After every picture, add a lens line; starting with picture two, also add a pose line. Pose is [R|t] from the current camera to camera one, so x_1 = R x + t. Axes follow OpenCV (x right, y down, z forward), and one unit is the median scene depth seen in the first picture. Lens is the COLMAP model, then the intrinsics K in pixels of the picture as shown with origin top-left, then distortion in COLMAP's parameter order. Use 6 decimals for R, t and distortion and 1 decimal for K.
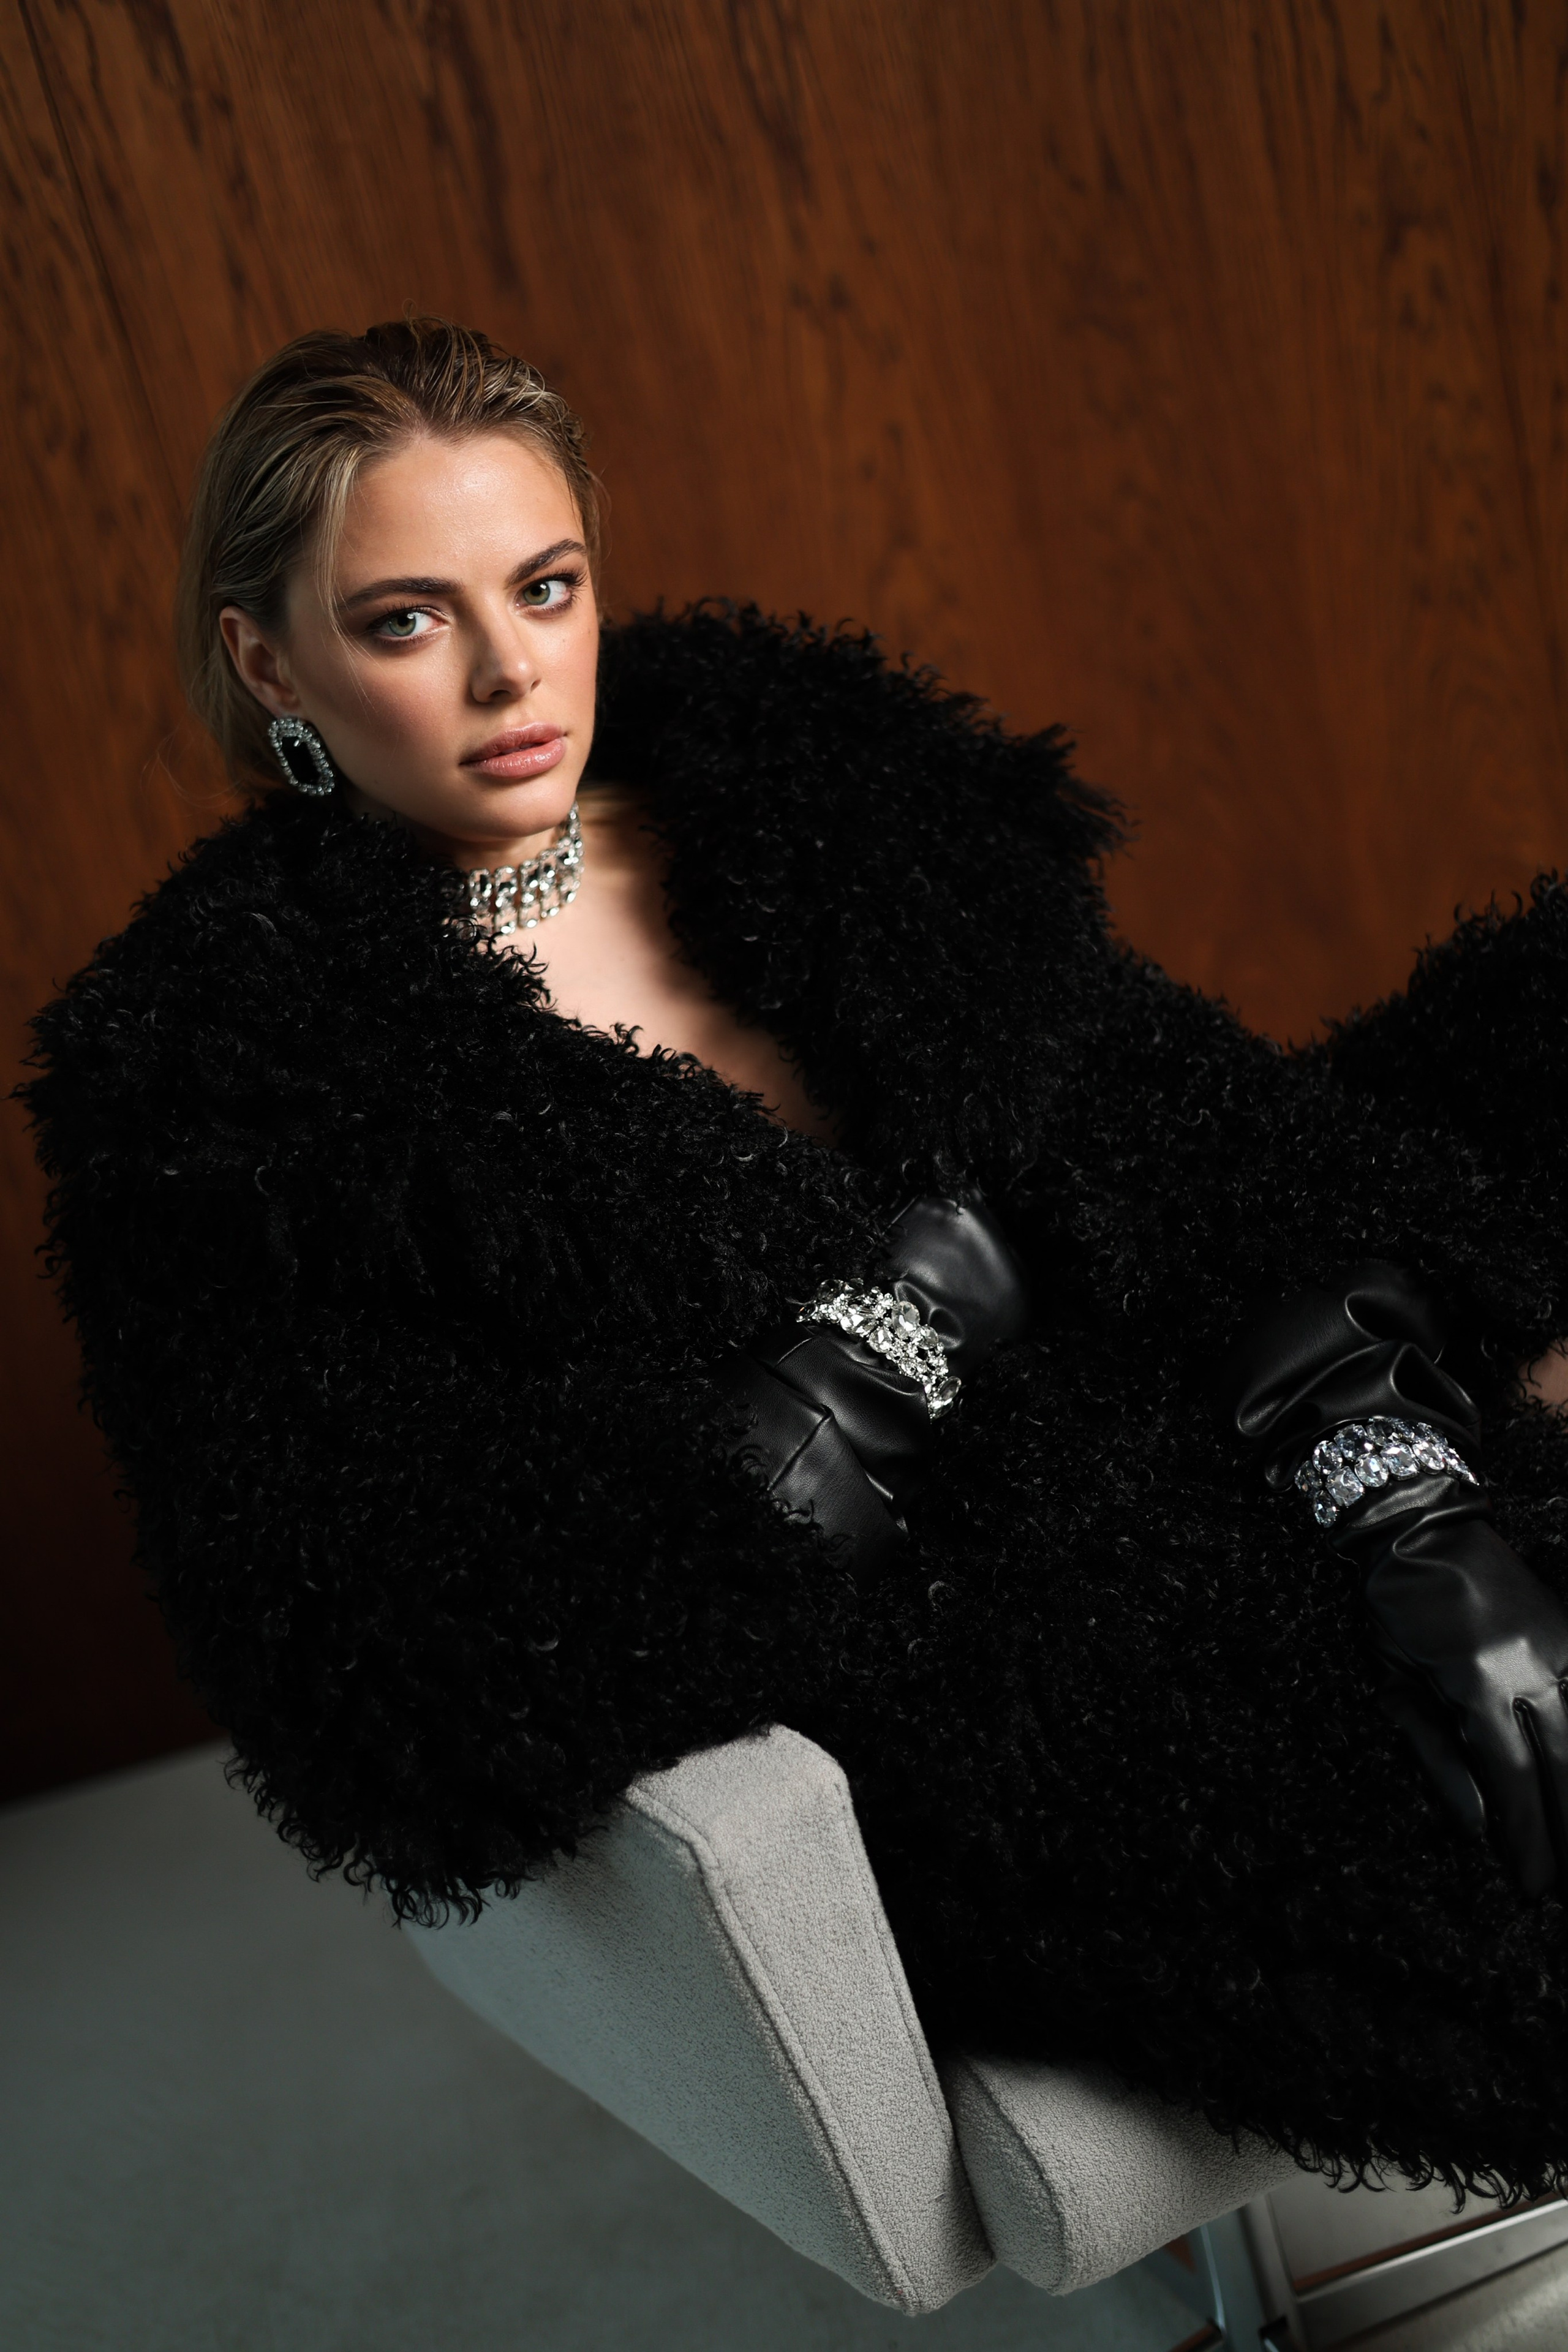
lens RADIAL K [[3342.8, 0, 797.5], [0, 3342.8, 1174.0], [0, 0, 1]] dist [0.008930, -0.129467]
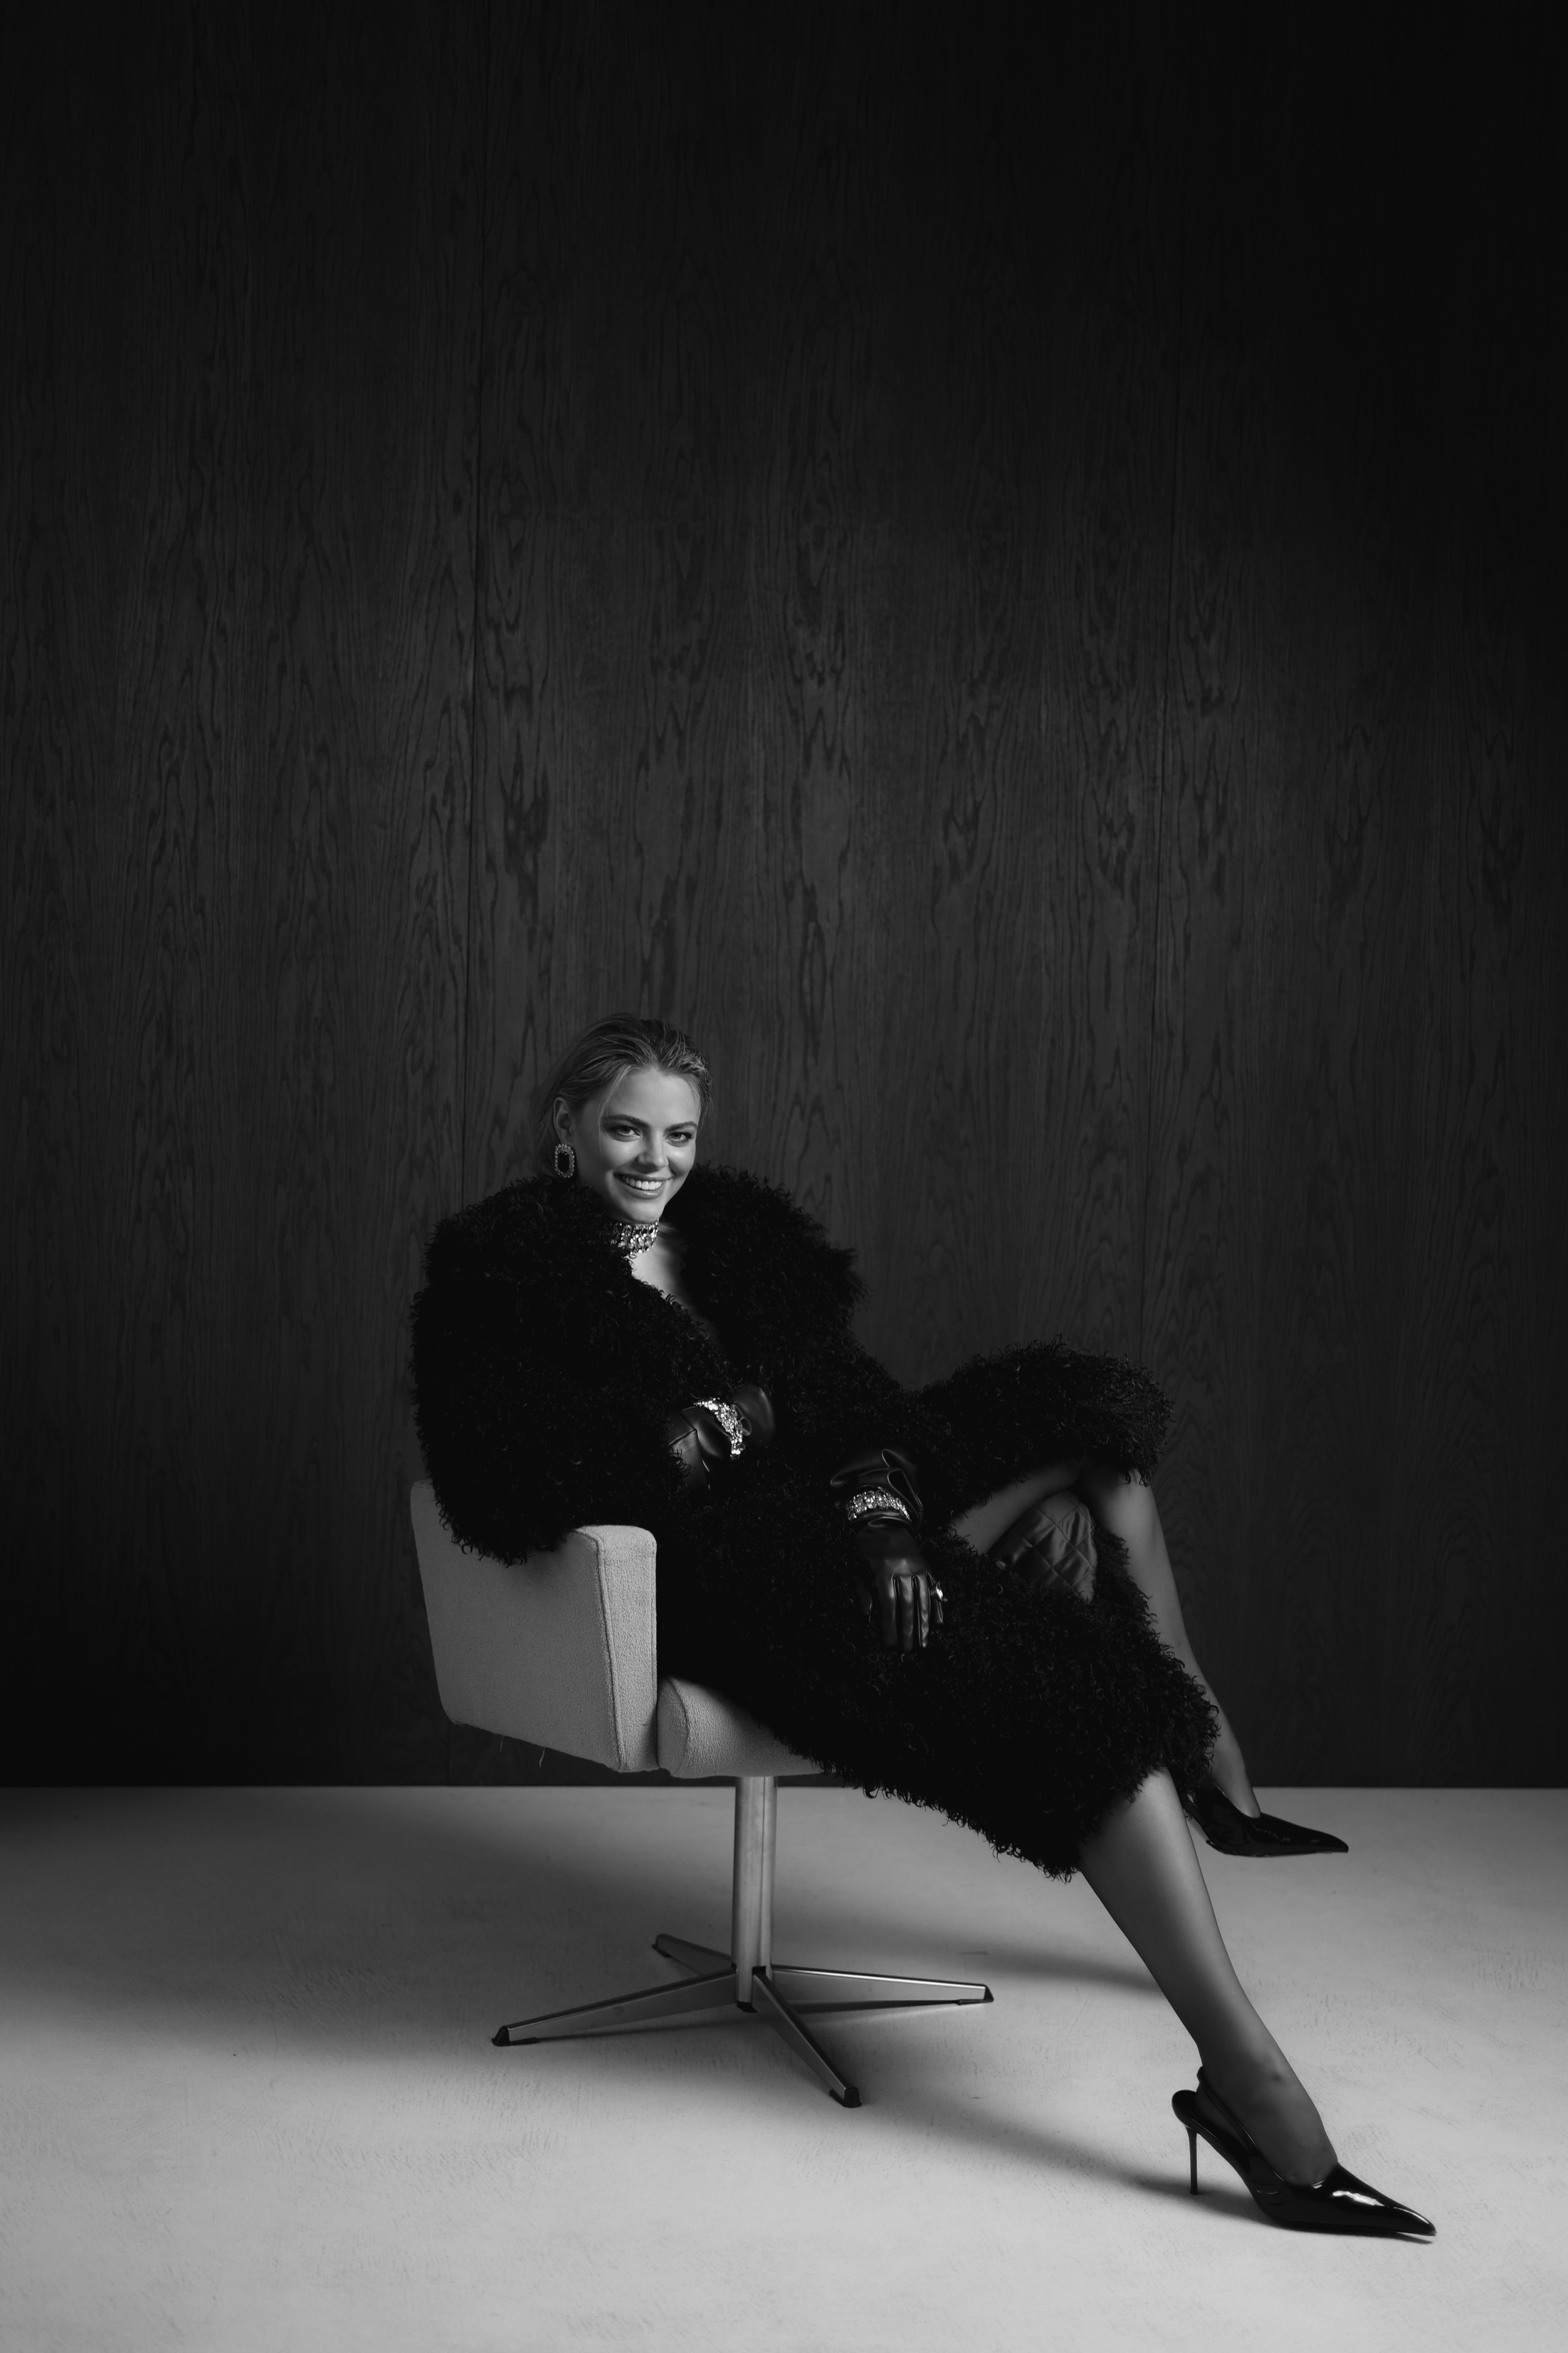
lens RADIAL K [[3389.8, 0, 784.0], [0, 3389.8, 1176.5], [0, 0, 1]] dist [0.040095, -0.091474]
pose [[0.964400, 0.263892, -0.017145, 0.039222], [-0.257885, 0.924134, -0.281908, 0.354337], [-0.058548, 0.276293, 0.959288, -0.931995]]
